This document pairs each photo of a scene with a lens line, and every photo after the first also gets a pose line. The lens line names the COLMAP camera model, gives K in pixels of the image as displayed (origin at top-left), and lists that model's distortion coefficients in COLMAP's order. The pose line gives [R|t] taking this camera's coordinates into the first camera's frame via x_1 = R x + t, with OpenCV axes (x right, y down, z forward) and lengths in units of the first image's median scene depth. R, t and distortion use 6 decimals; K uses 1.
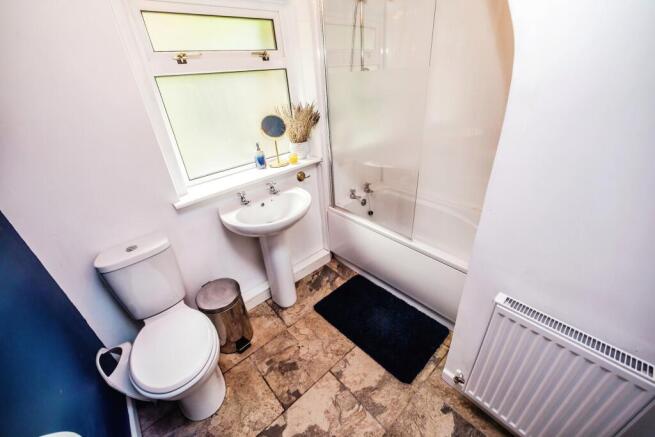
lens RADIAL K [[260.1, 0, 339.2], [0, 260.1, 217.3], [0, 0, 1]] dist [0.000244, 0.000080]
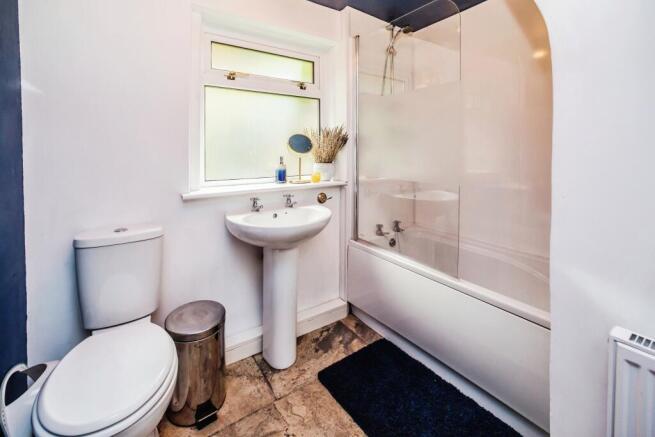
lens RADIAL K [[283.3, 0, 328.9], [0, 283.3, 173.0], [0, 0, 1]] dist [-0.002742, 0.000007]
pose [[0.989895, 0.051957, -0.131942, 0.002029], [-0.105879, 0.889760, -0.443978, 0.206023], [0.094328, 0.453461, 0.886270, 0.101189]]
